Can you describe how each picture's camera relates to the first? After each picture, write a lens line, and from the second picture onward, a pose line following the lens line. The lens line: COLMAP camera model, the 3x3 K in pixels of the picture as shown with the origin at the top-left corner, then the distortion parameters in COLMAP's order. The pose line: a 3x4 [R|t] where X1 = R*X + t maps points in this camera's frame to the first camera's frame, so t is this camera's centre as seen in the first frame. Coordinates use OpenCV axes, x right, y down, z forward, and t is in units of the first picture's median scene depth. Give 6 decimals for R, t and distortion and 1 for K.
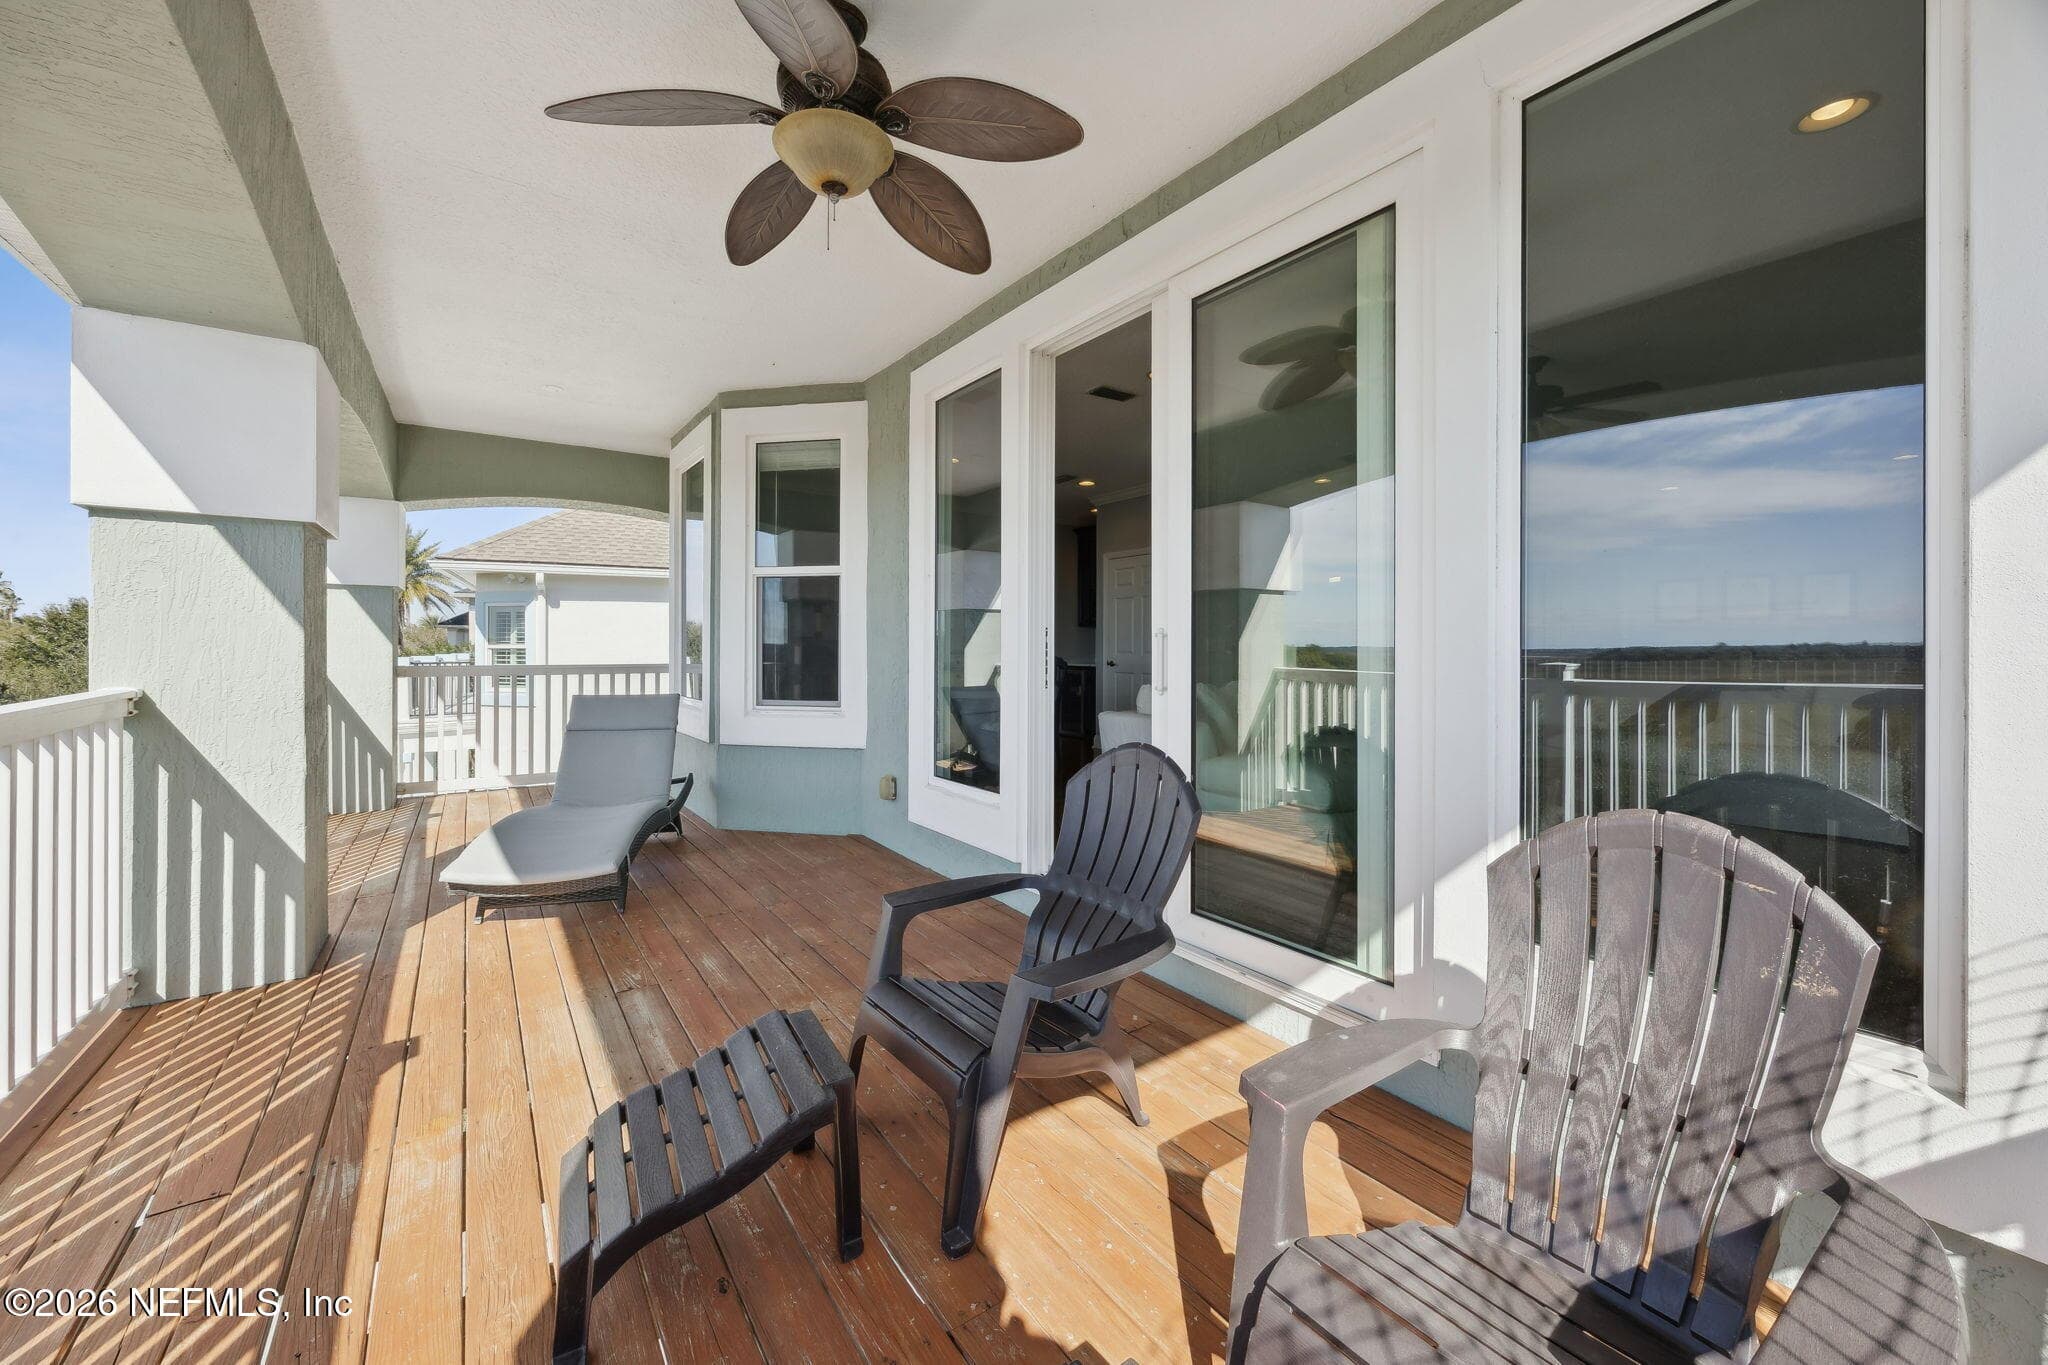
lens RADIAL K [[789.7, 0, 1029.1], [0, 789.7, 647.3], [0, 0, 1]] dist [0.002513, 0.000134]
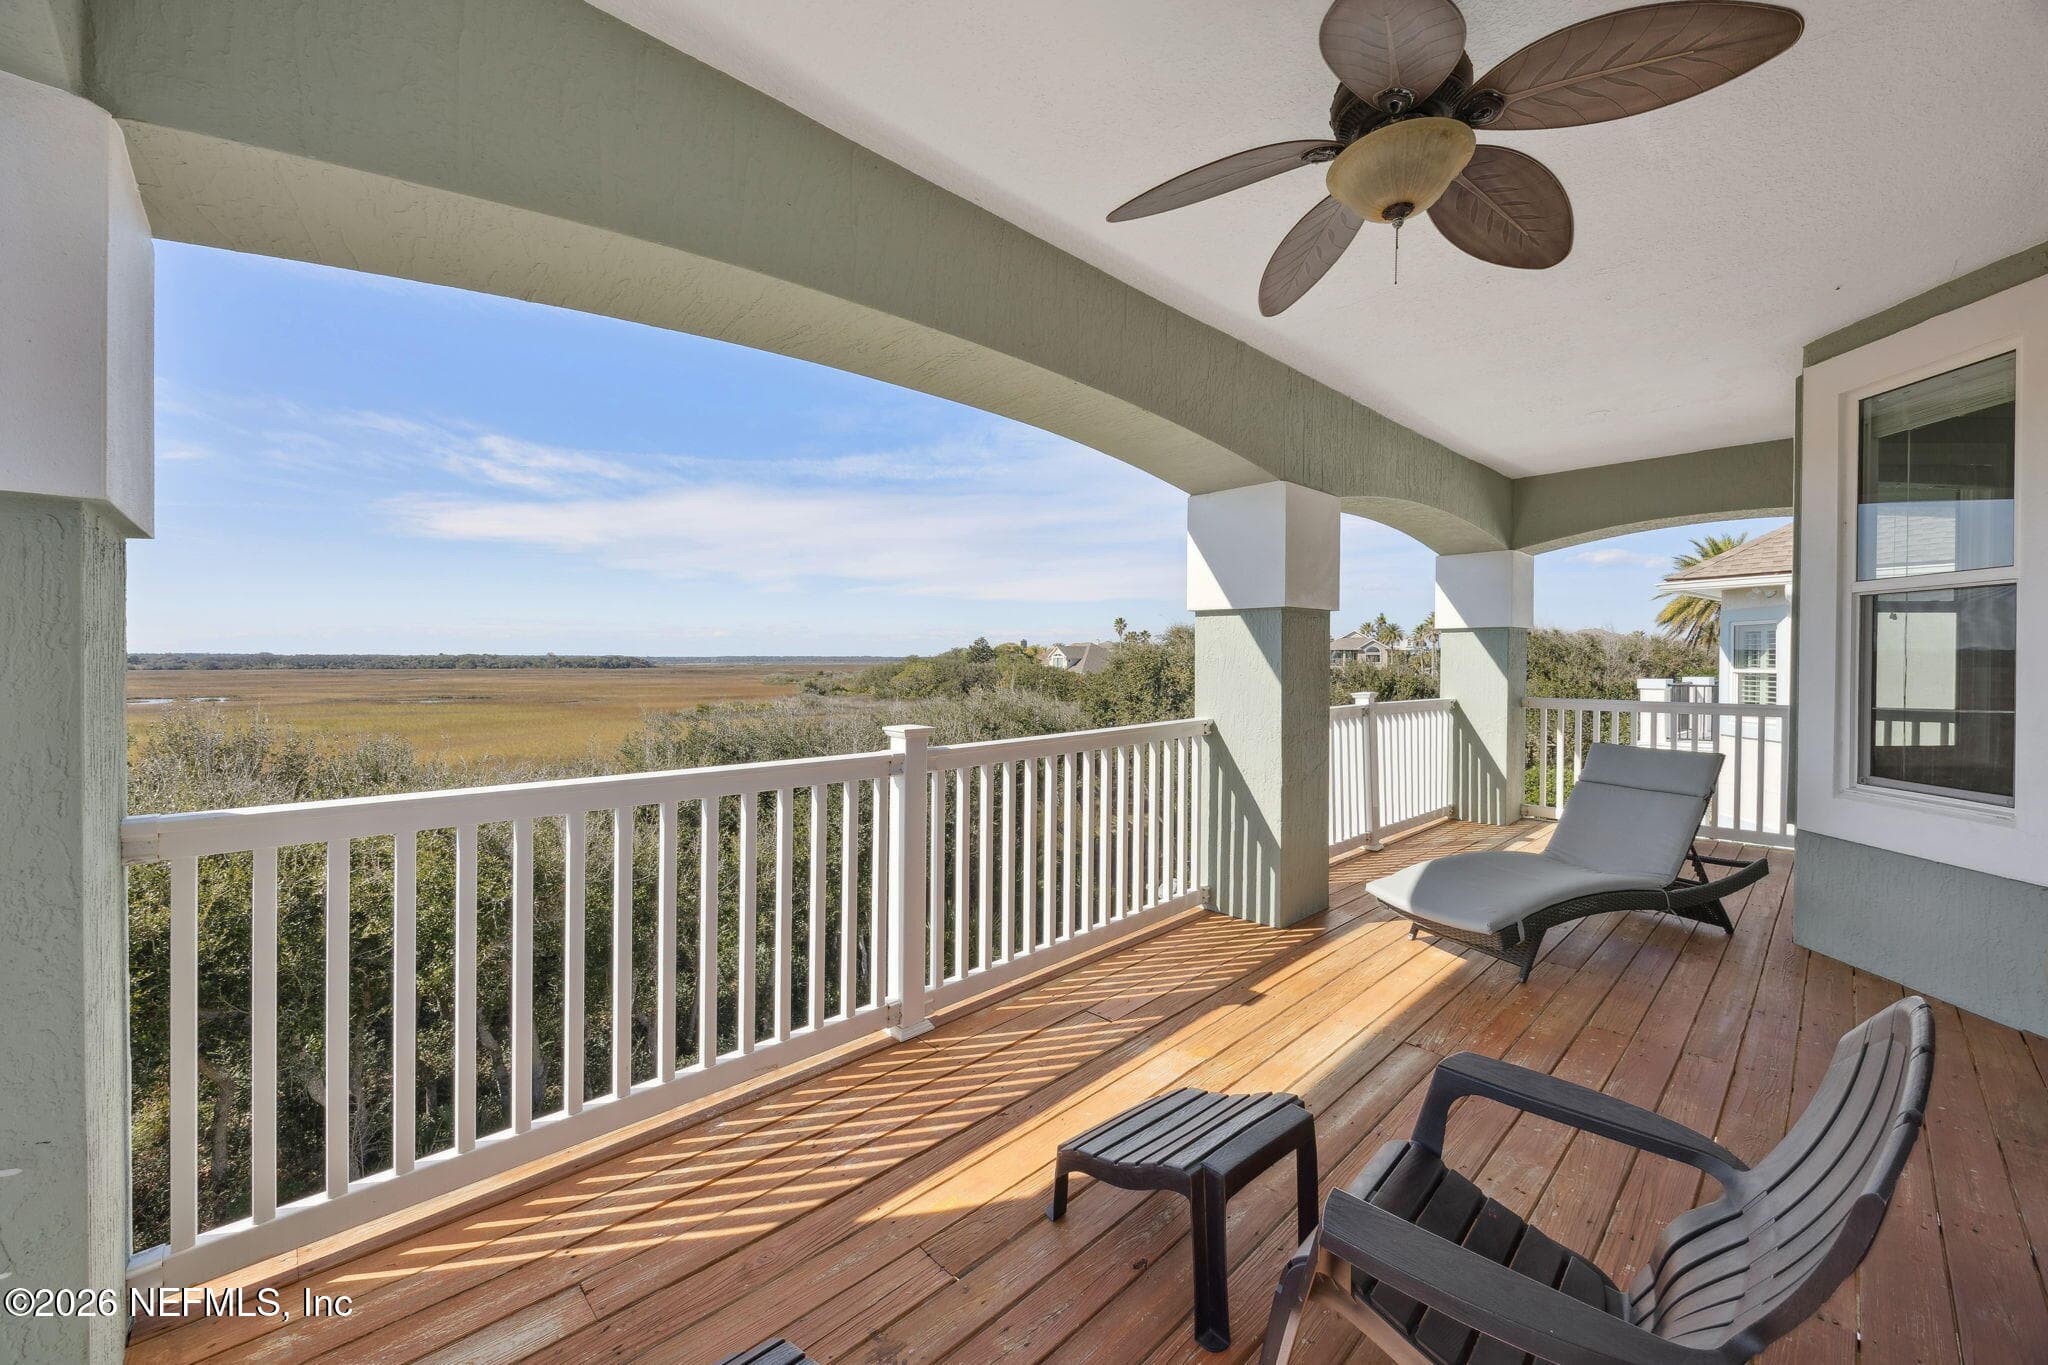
lens RADIAL K [[789.7, 0, 1031.2], [0, 789.7, 674.8], [0, 0, 1]] dist [0.002513, 0.000134]
pose [[0.149634, 0.015579, -0.988619, 0.433135], [0.002913, 0.999865, 0.016197, -0.065332], [0.988737, -0.005303, 0.149568, 0.369878]]
